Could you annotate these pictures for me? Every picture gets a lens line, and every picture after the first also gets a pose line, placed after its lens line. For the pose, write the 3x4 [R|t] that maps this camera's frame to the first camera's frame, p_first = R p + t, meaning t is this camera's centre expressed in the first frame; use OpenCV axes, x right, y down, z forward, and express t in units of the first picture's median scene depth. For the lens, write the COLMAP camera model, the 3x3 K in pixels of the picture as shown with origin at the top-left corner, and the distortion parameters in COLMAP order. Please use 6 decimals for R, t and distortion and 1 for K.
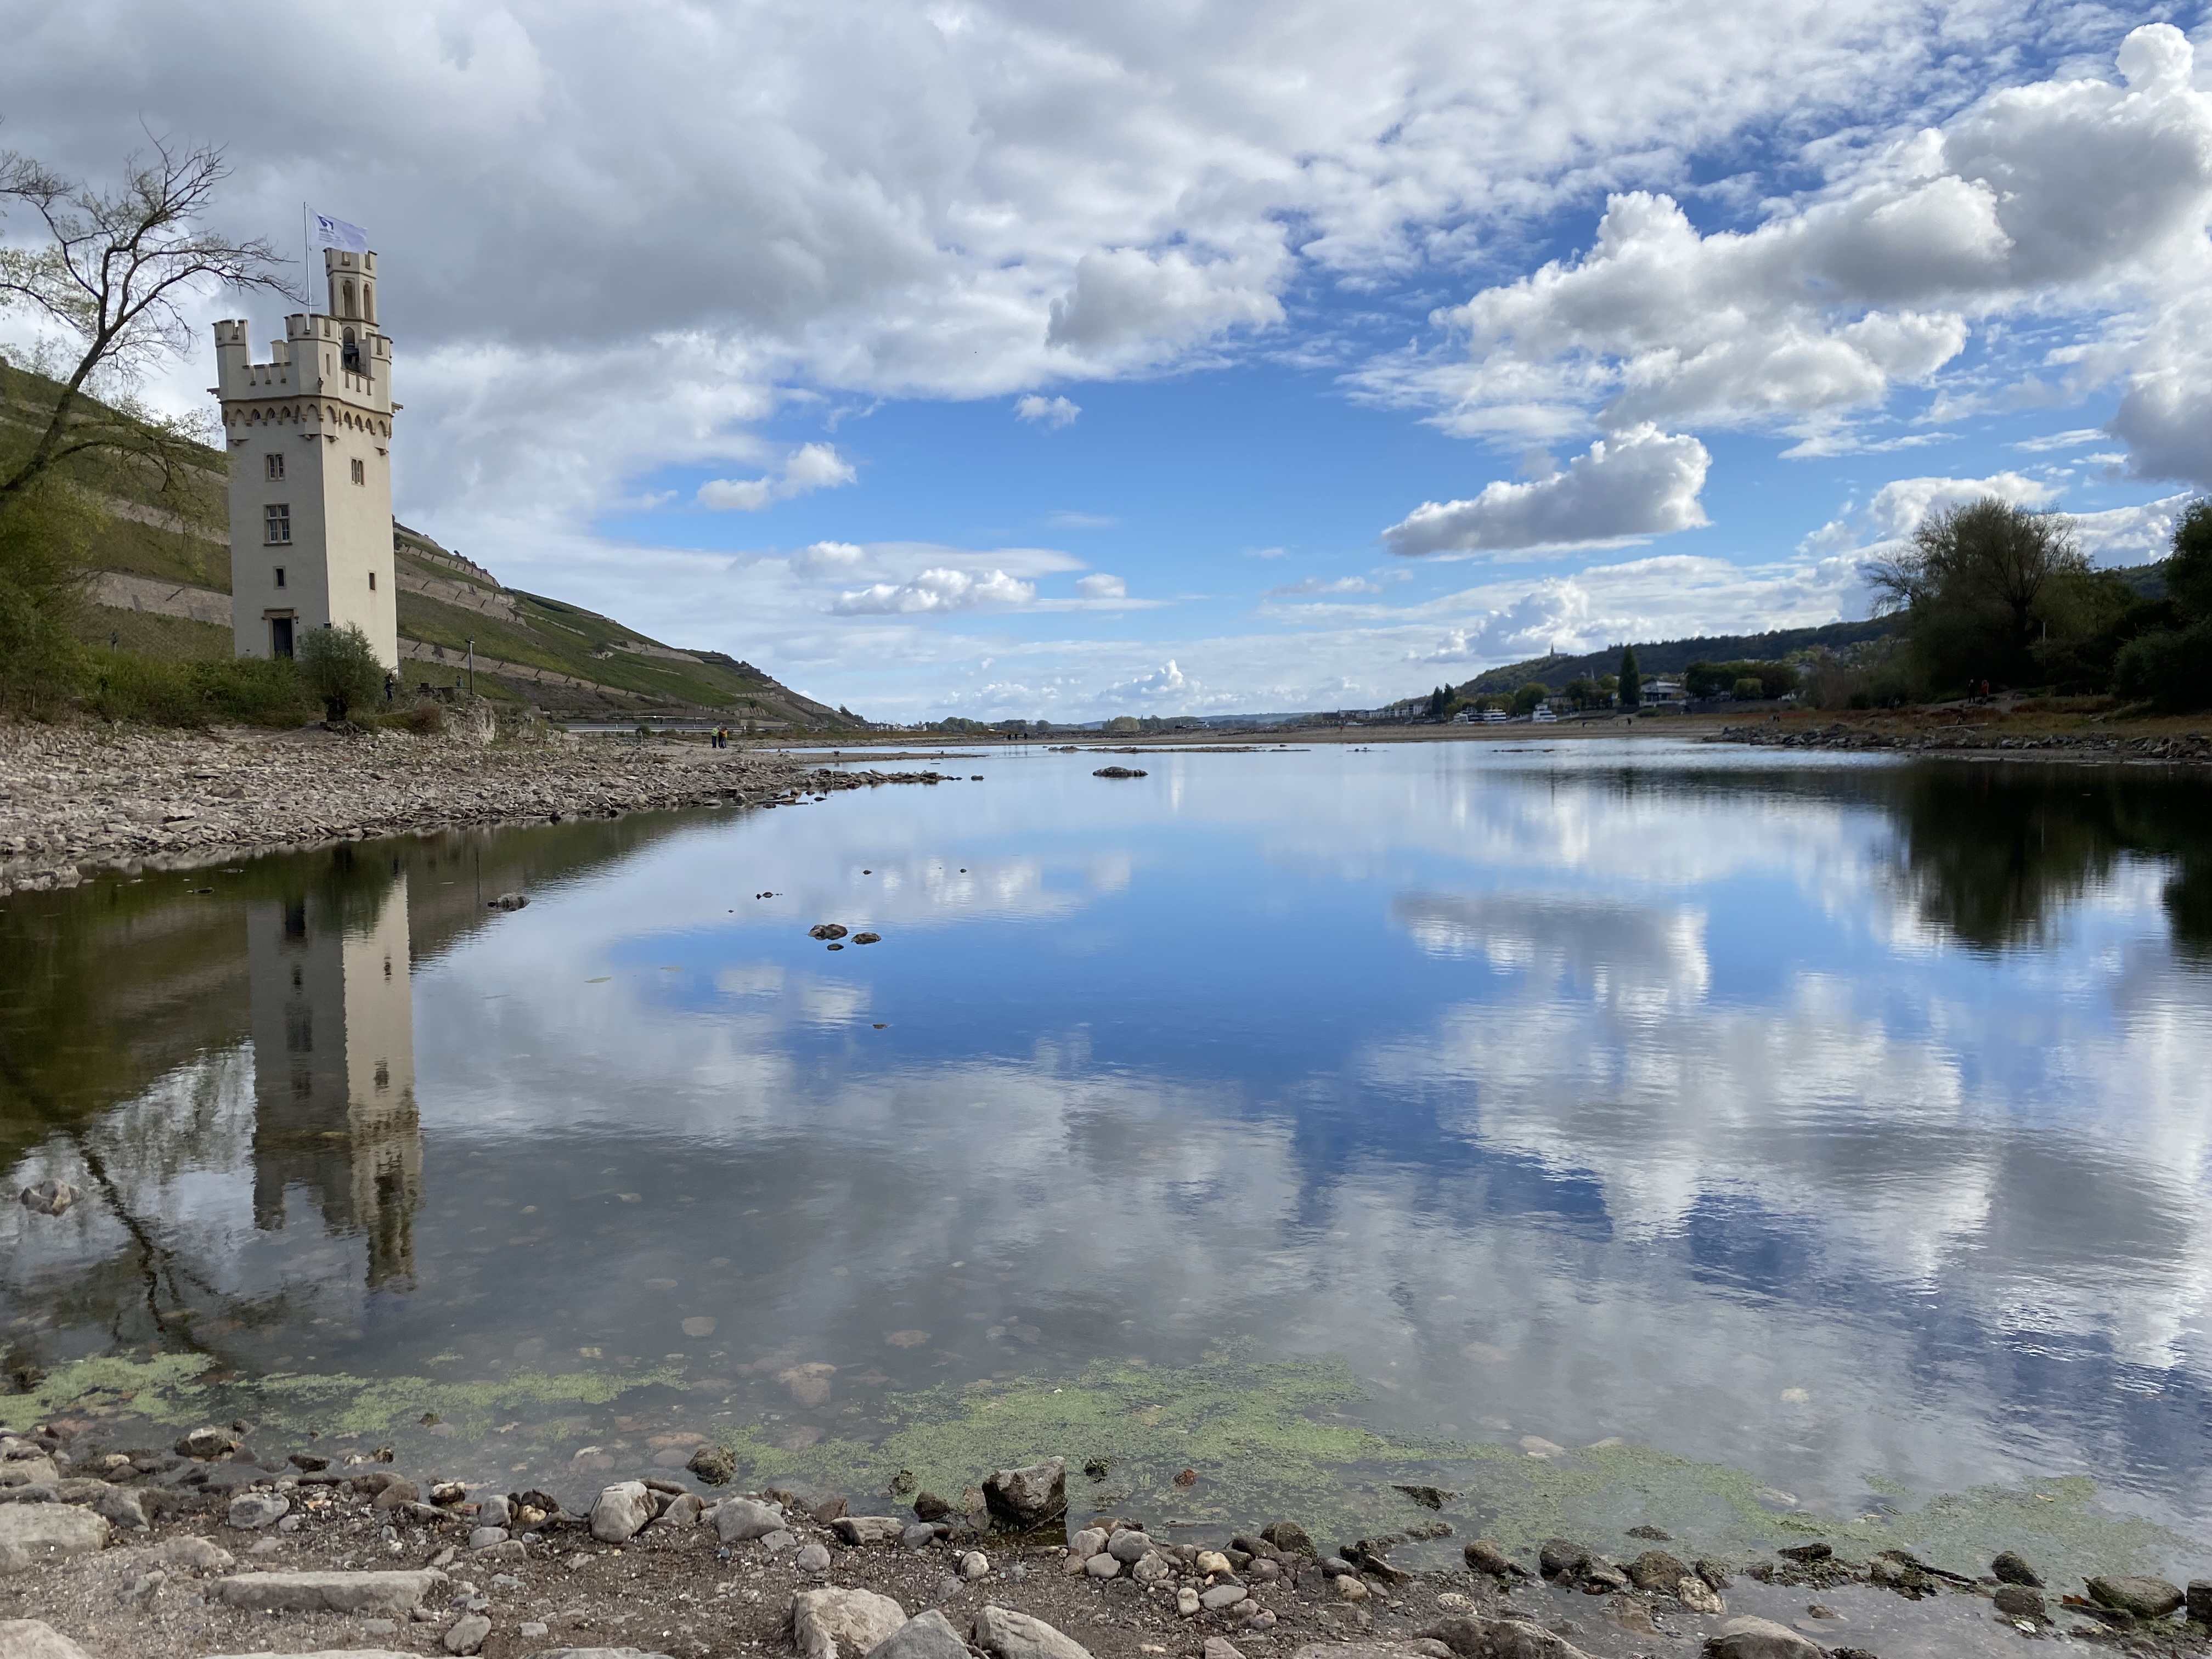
lens RADIAL K [[1655.8, 0, 1168.3], [0, 1655.8, 838.0], [0, 0, 1]] dist [-0.016546, -0.019932]
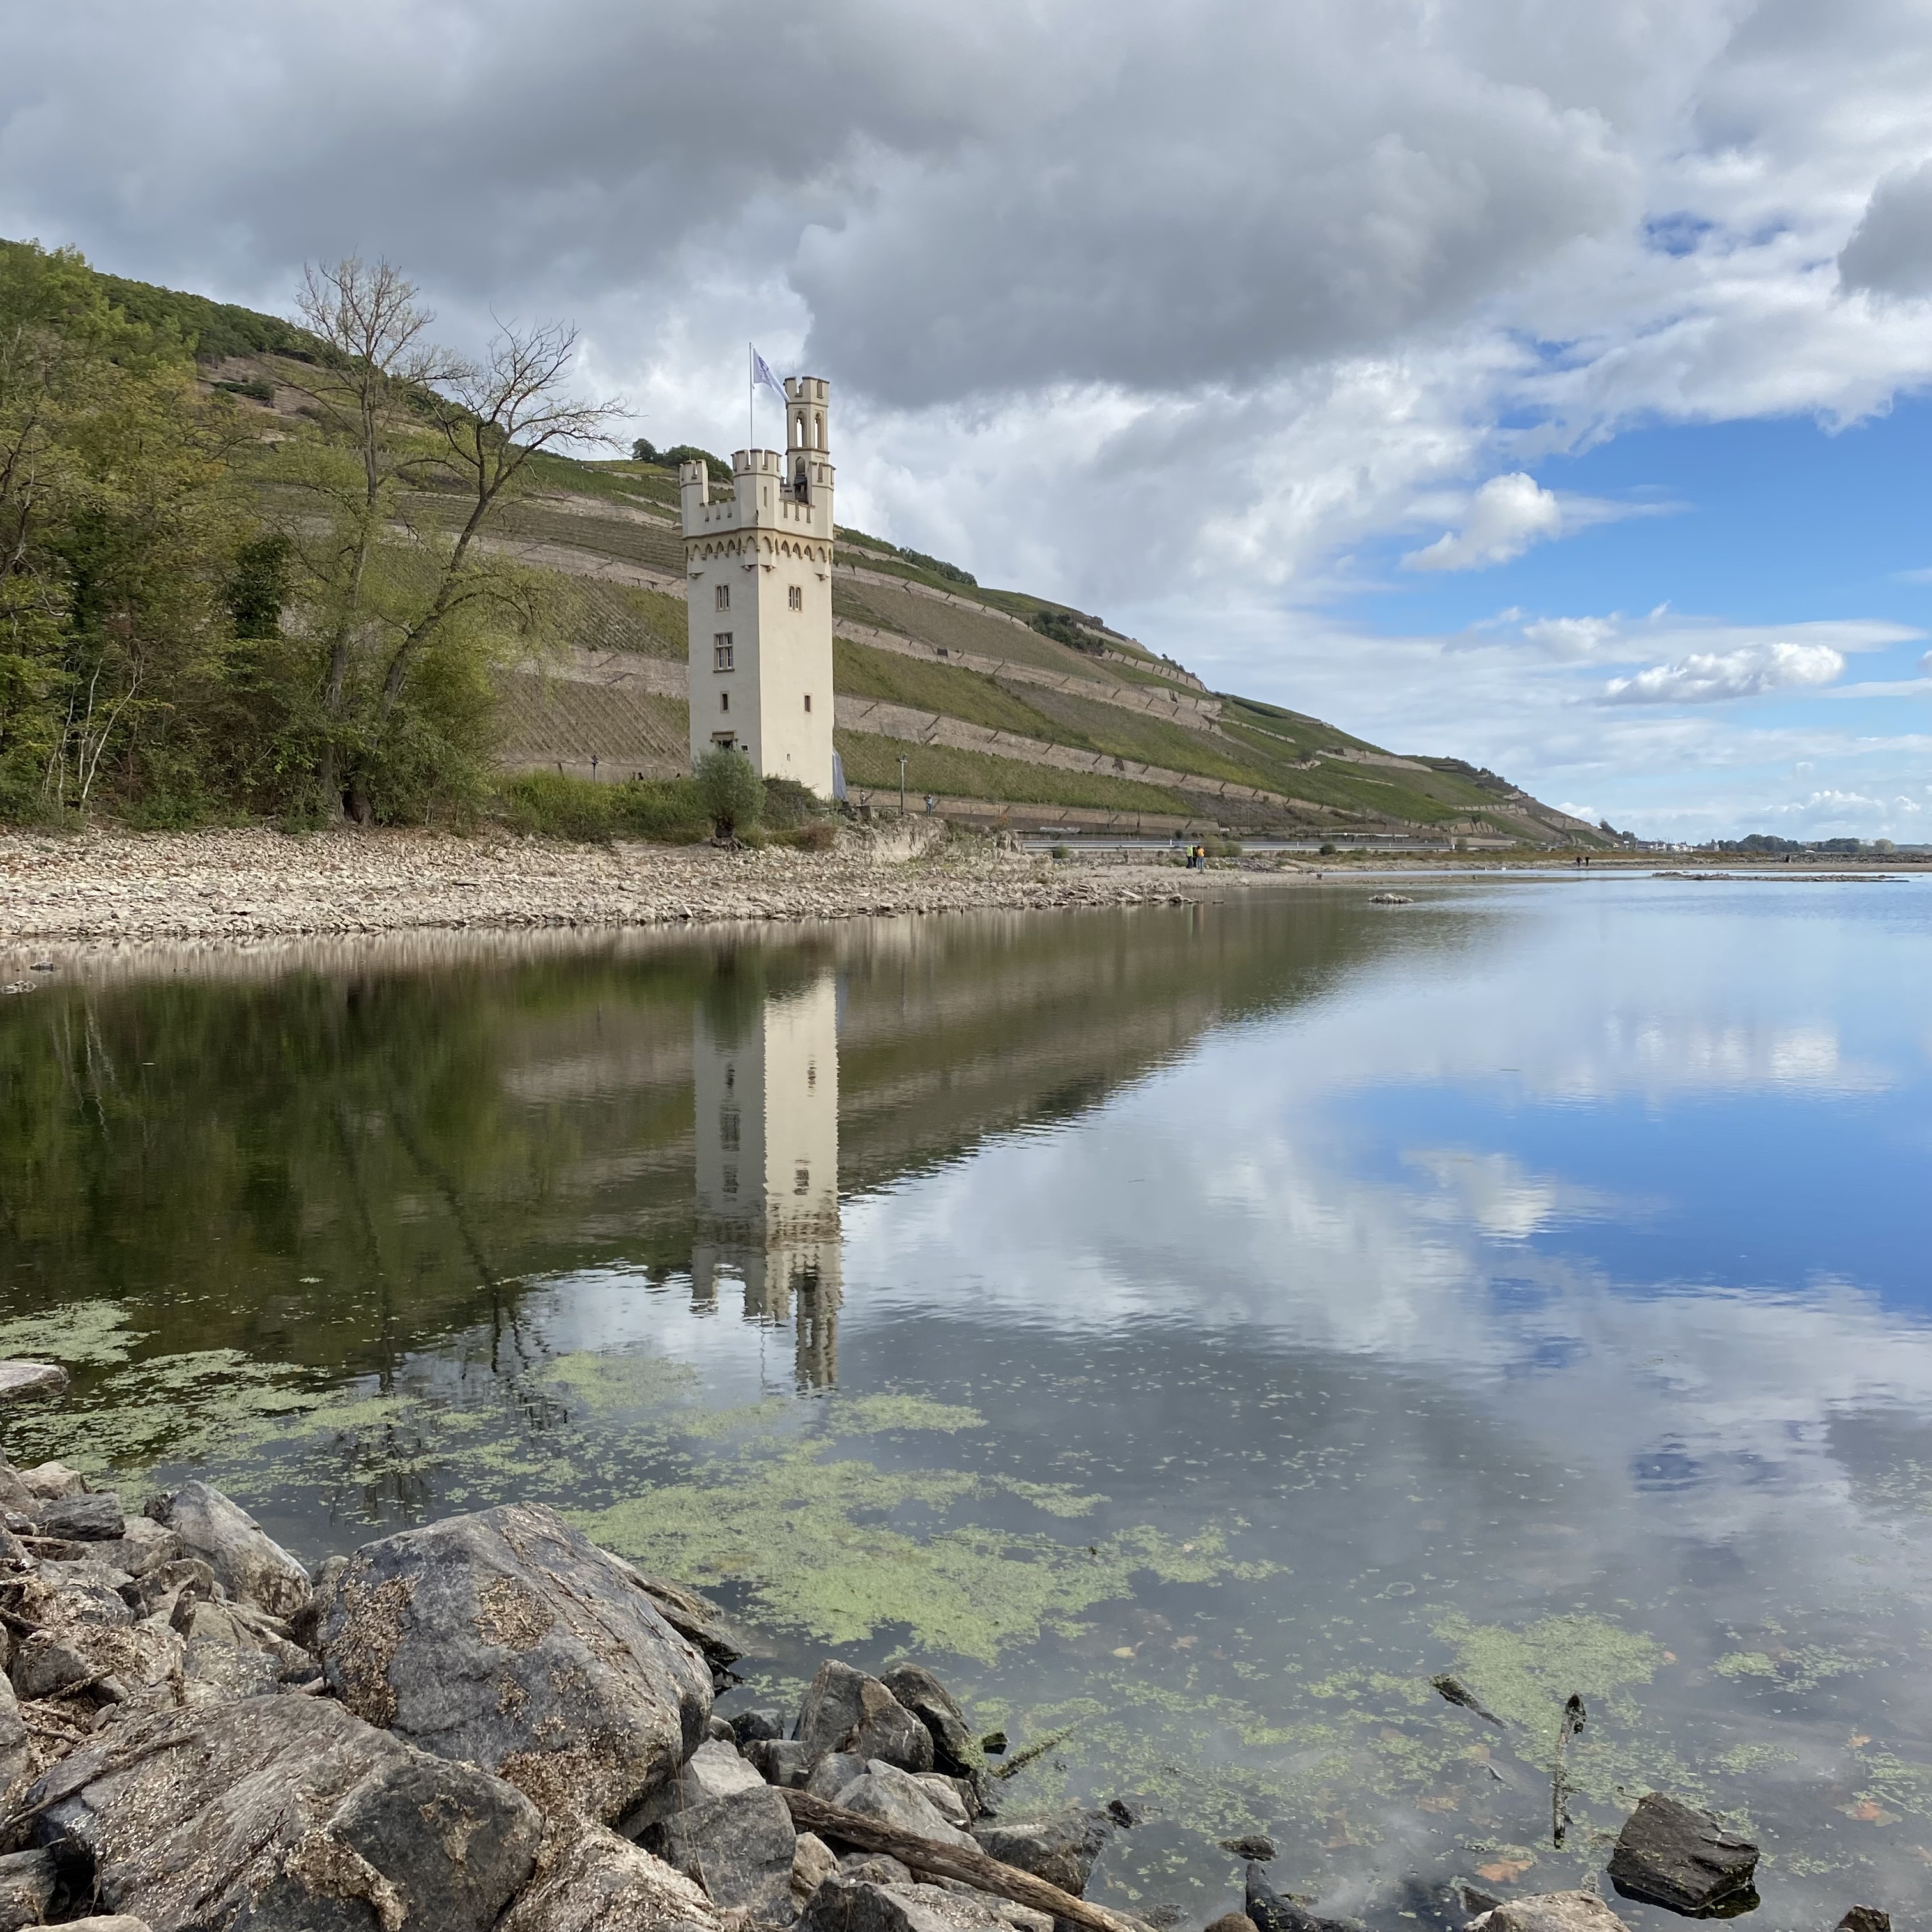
lens RADIAL K [[1955.8, 0, 962.1], [0, 1955.8, 962.9], [0, 0, 1]] dist [0.093309, 0.000000]
pose [[0.859349, 0.036894, -0.510056, 0.051164], [-0.040919, 0.999157, 0.003331, -0.000022], [0.509749, 0.018008, 0.860135, -0.002560]]
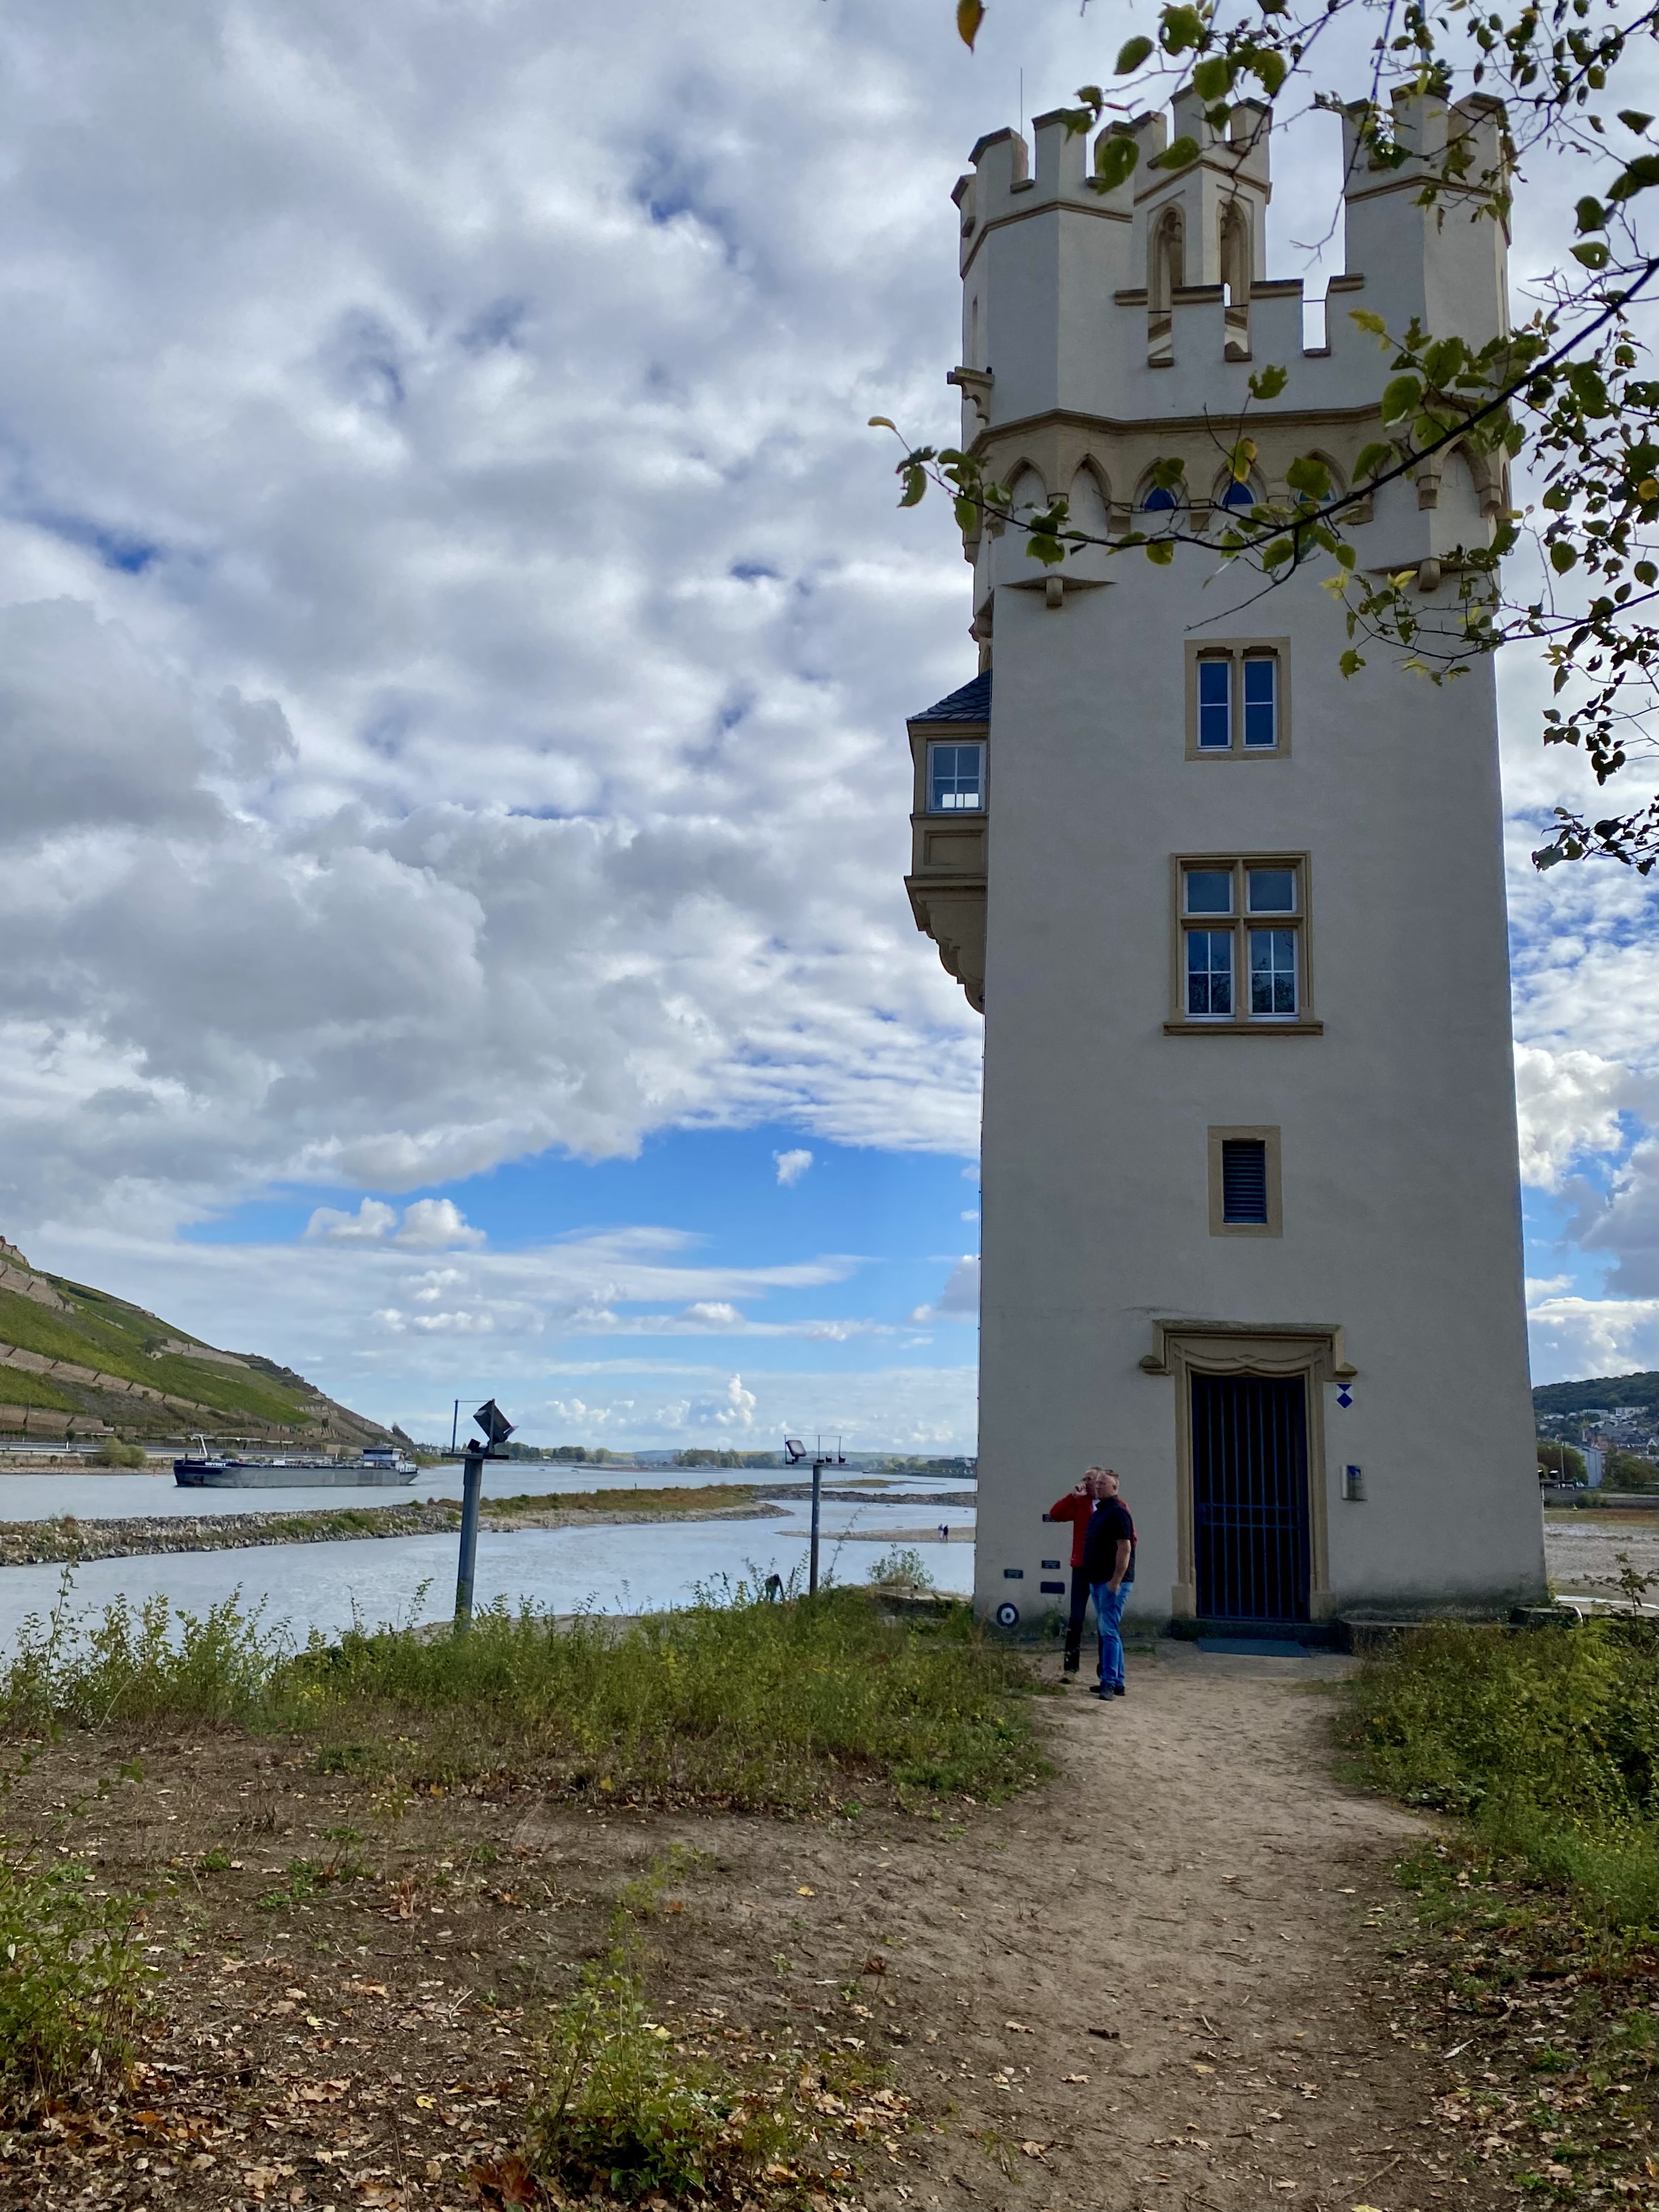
lens RADIAL K [[1655.8, 0, 825.1], [0, 1655.8, 1110.4], [0, 0, 1]] dist [-0.016546, -0.019932]
pose [[0.992287, 0.065034, 0.105533, -0.128125], [-0.034512, 0.962606, -0.268697, -0.022383], [-0.119061, 0.262982, 0.957426, 0.165891]]
